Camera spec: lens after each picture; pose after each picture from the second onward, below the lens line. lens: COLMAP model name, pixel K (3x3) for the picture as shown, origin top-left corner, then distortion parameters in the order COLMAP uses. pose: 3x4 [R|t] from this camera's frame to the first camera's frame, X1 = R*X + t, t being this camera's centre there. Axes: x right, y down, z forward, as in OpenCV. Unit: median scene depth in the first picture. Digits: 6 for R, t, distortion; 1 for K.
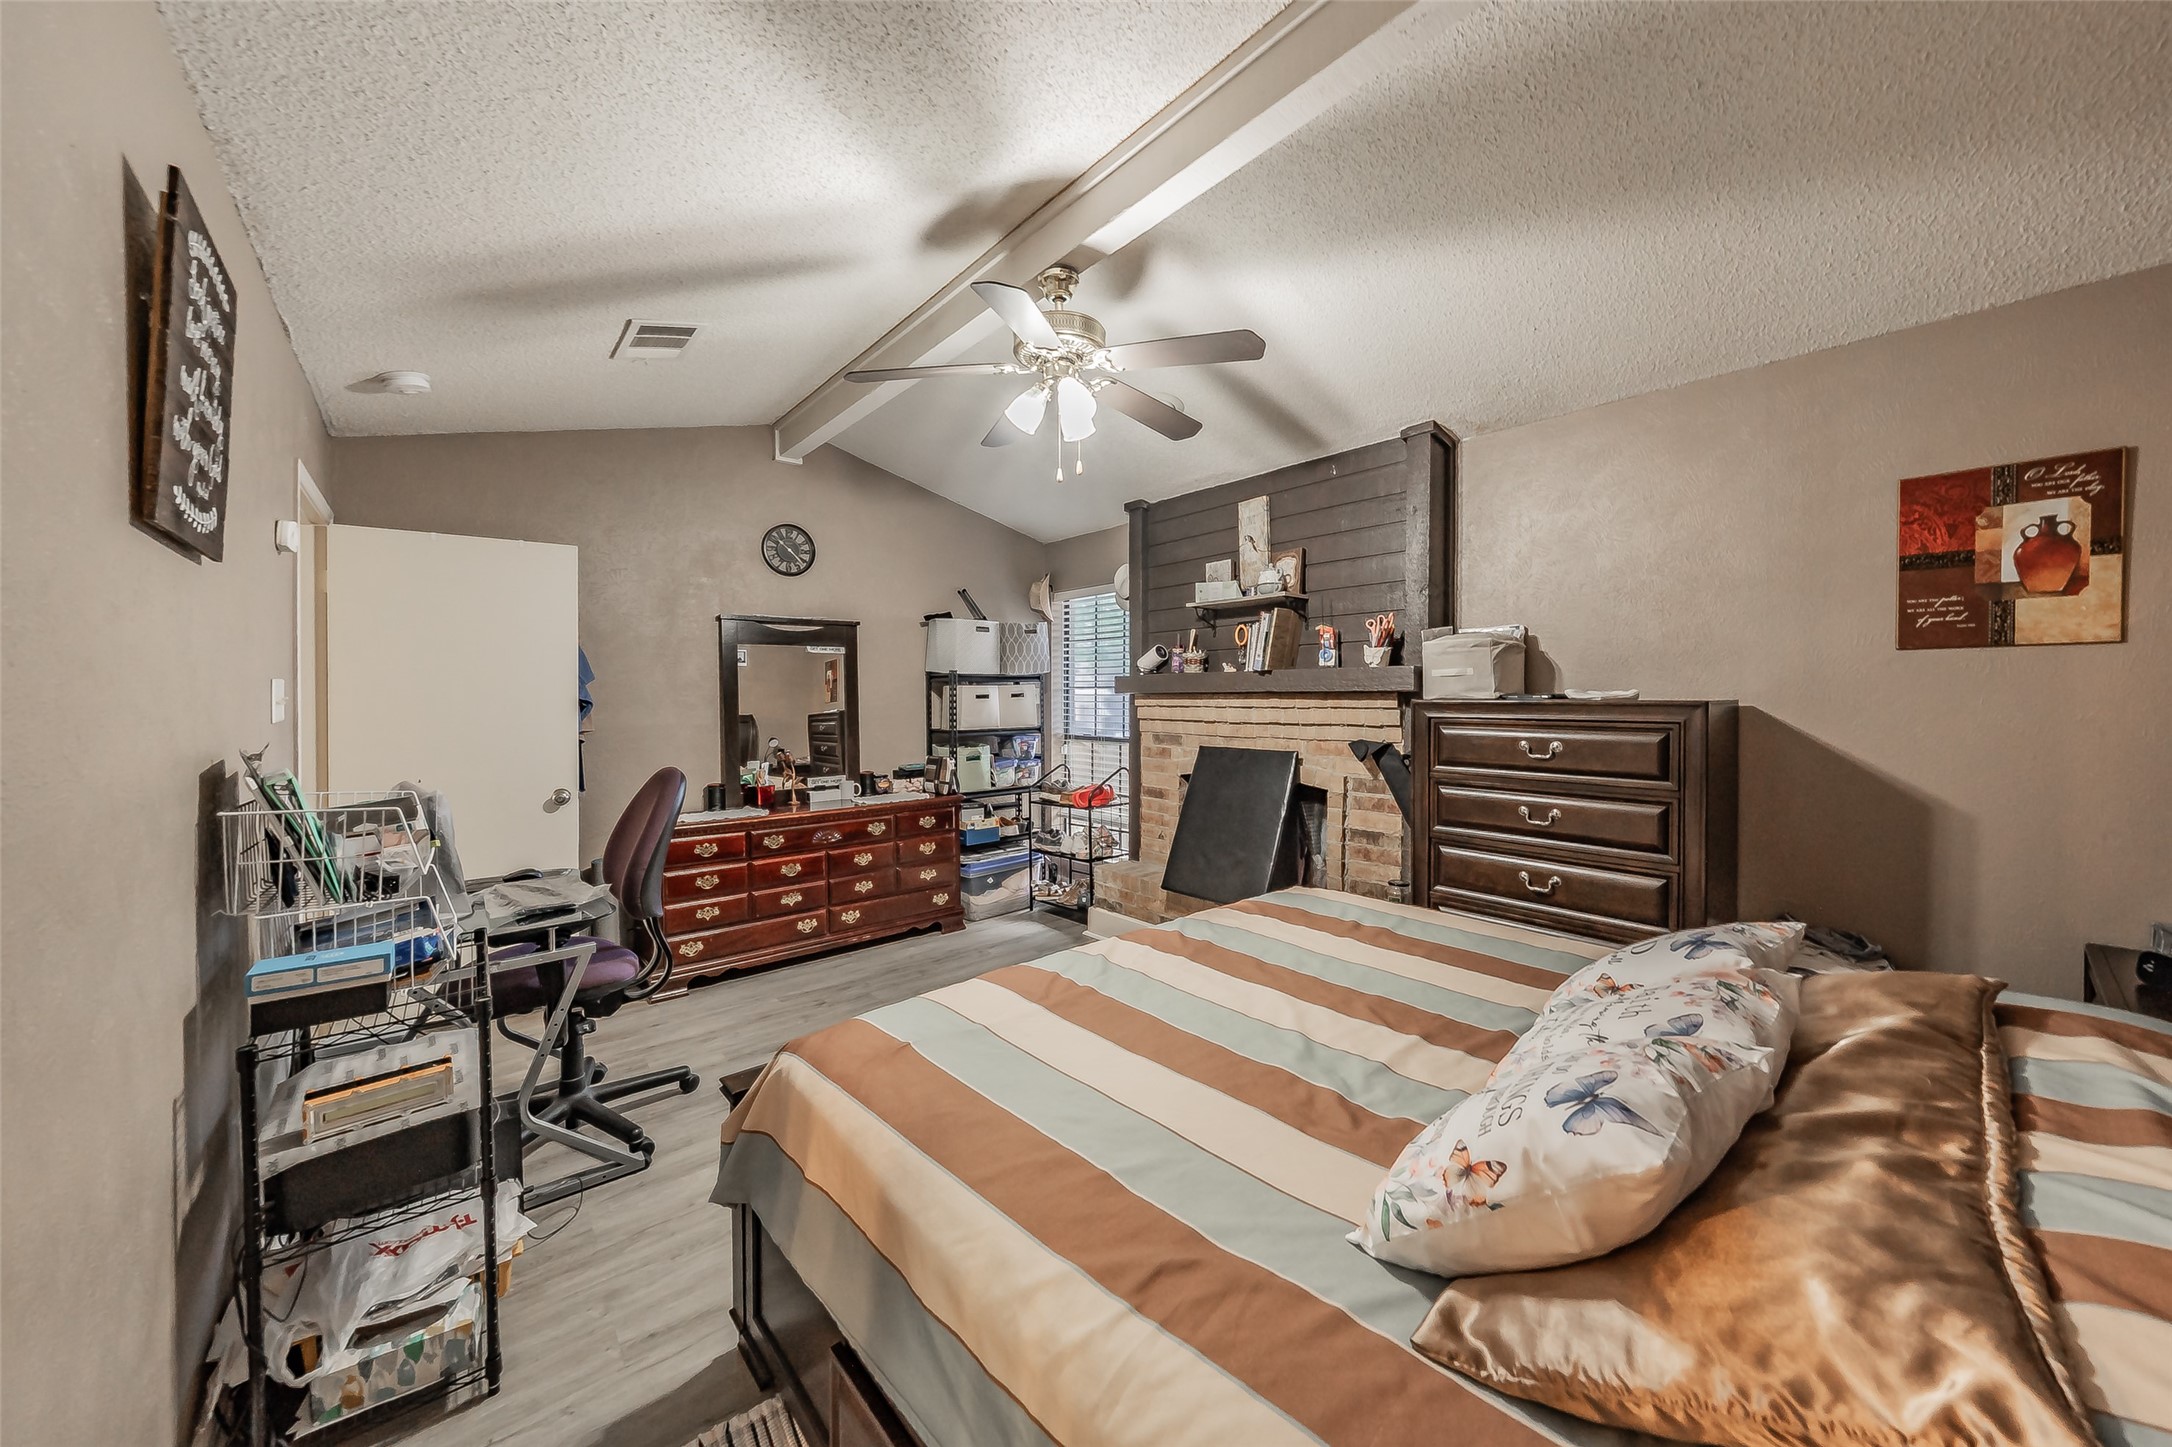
lens RADIAL K [[761.4, 0, 1089.2], [0, 761.4, 718.5], [0, 0, 1]] dist [0.000321, 0.000090]
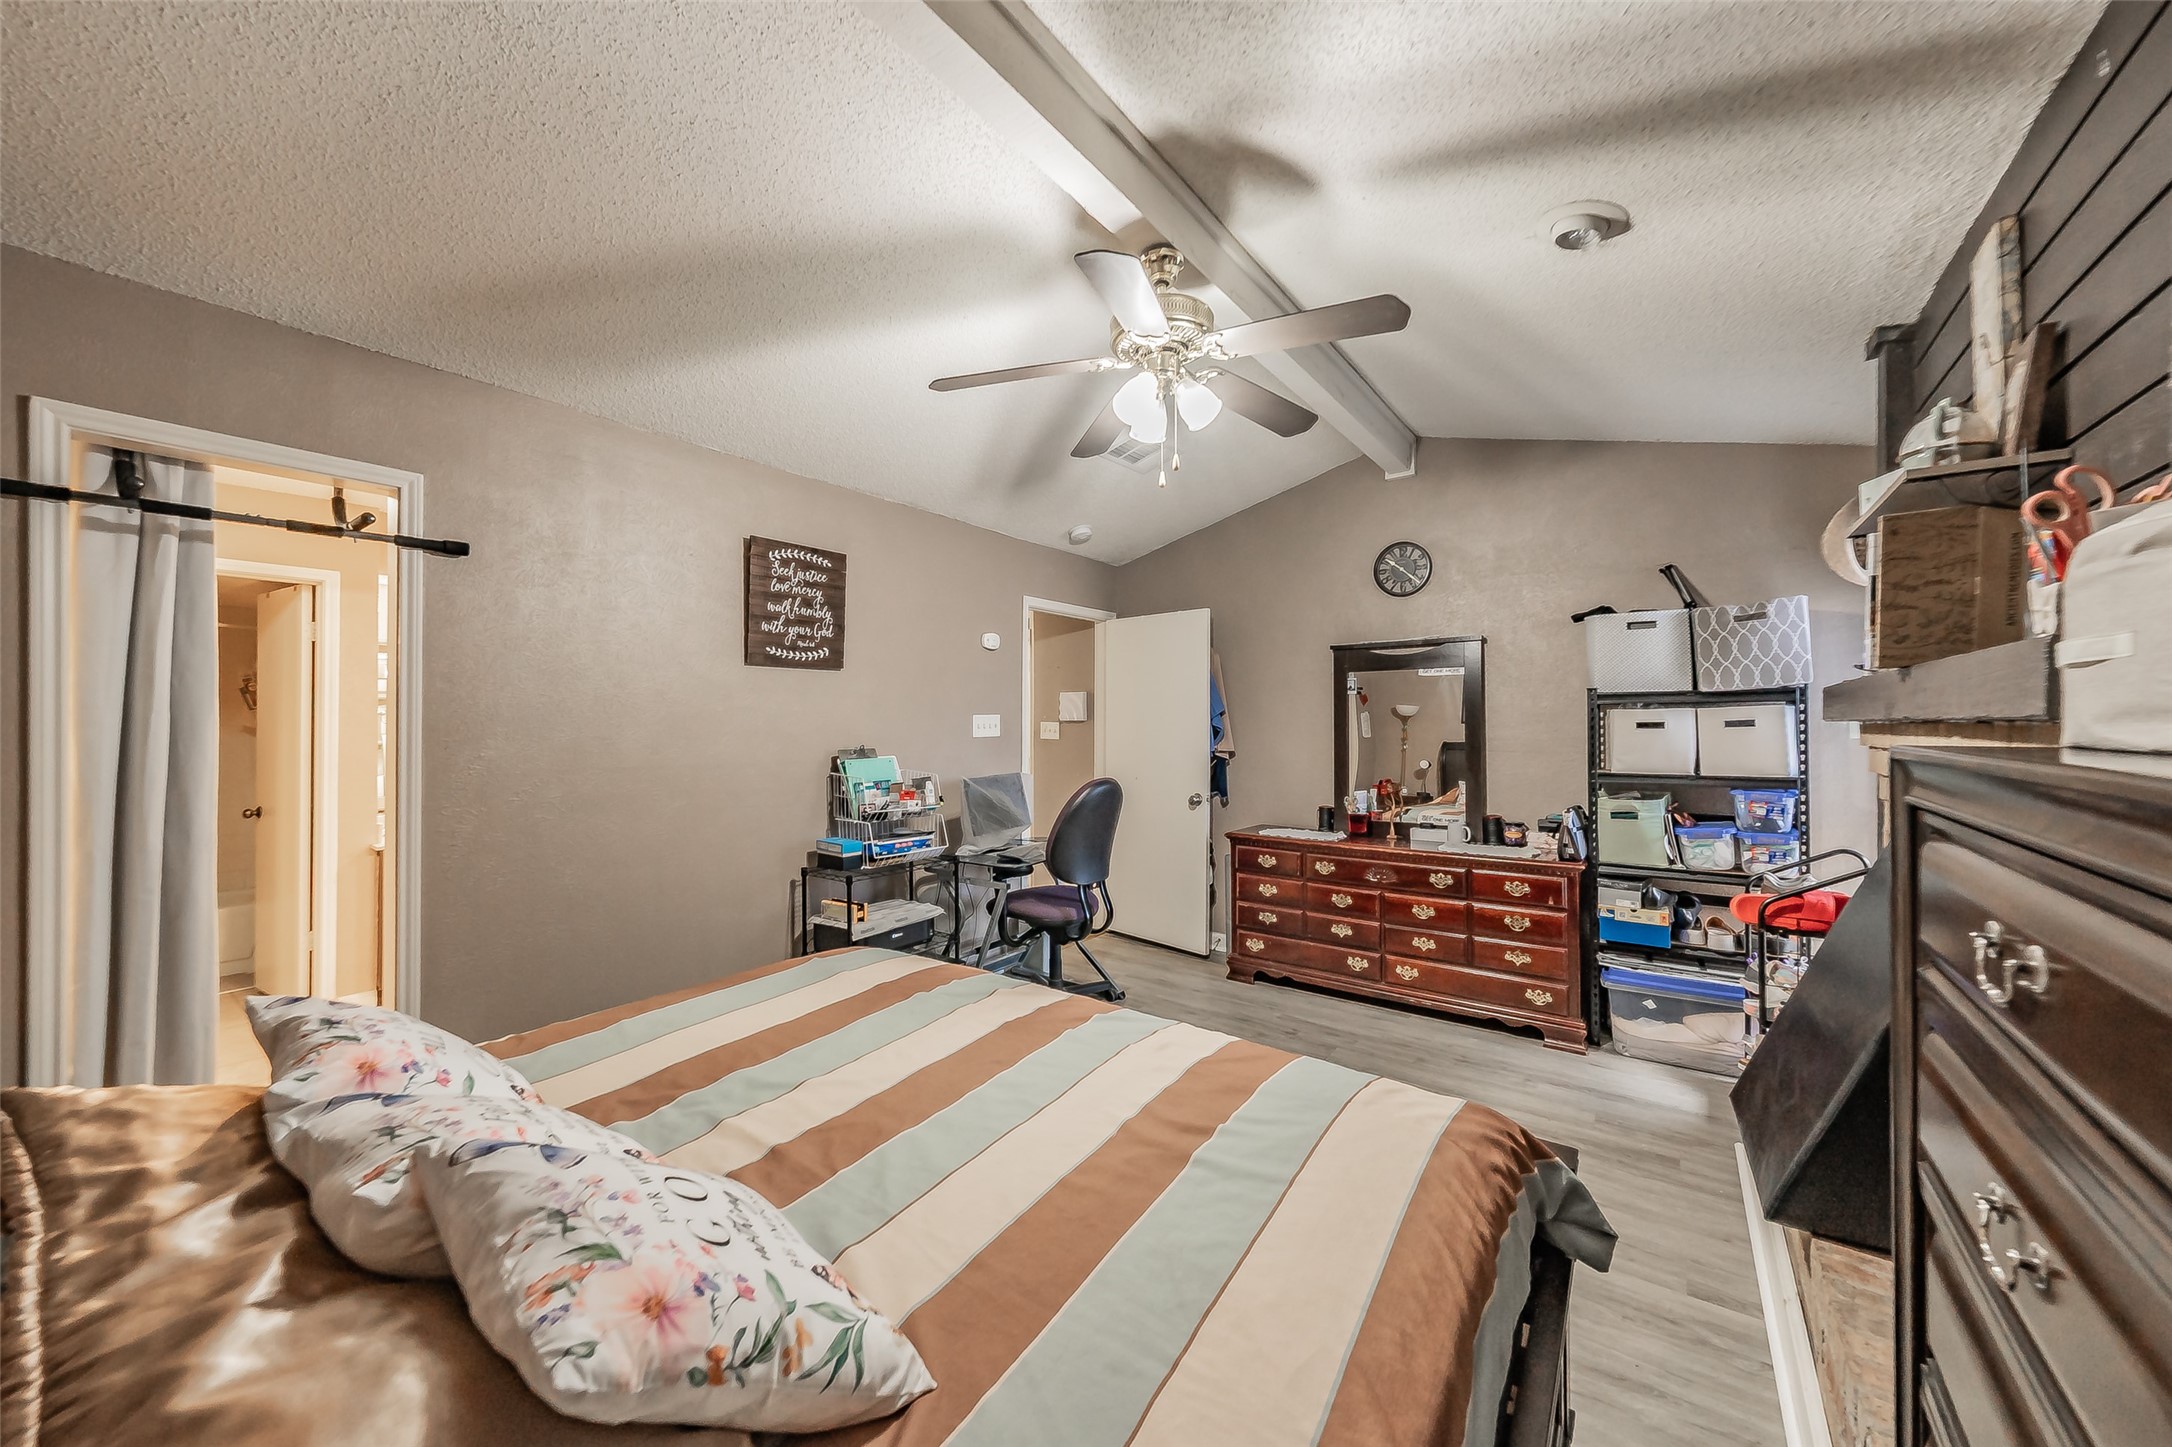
lens RADIAL K [[792.9, 0, 1086.0], [0, 792.9, 723.5], [0, 0, 1]] dist [0.000172, -0.000143]
pose [[0.204148, 0.005215, -0.978926, 0.486585], [-0.029542, 0.999563, -0.000836, -0.016803], [0.978494, 0.029090, 0.204213, 0.415274]]
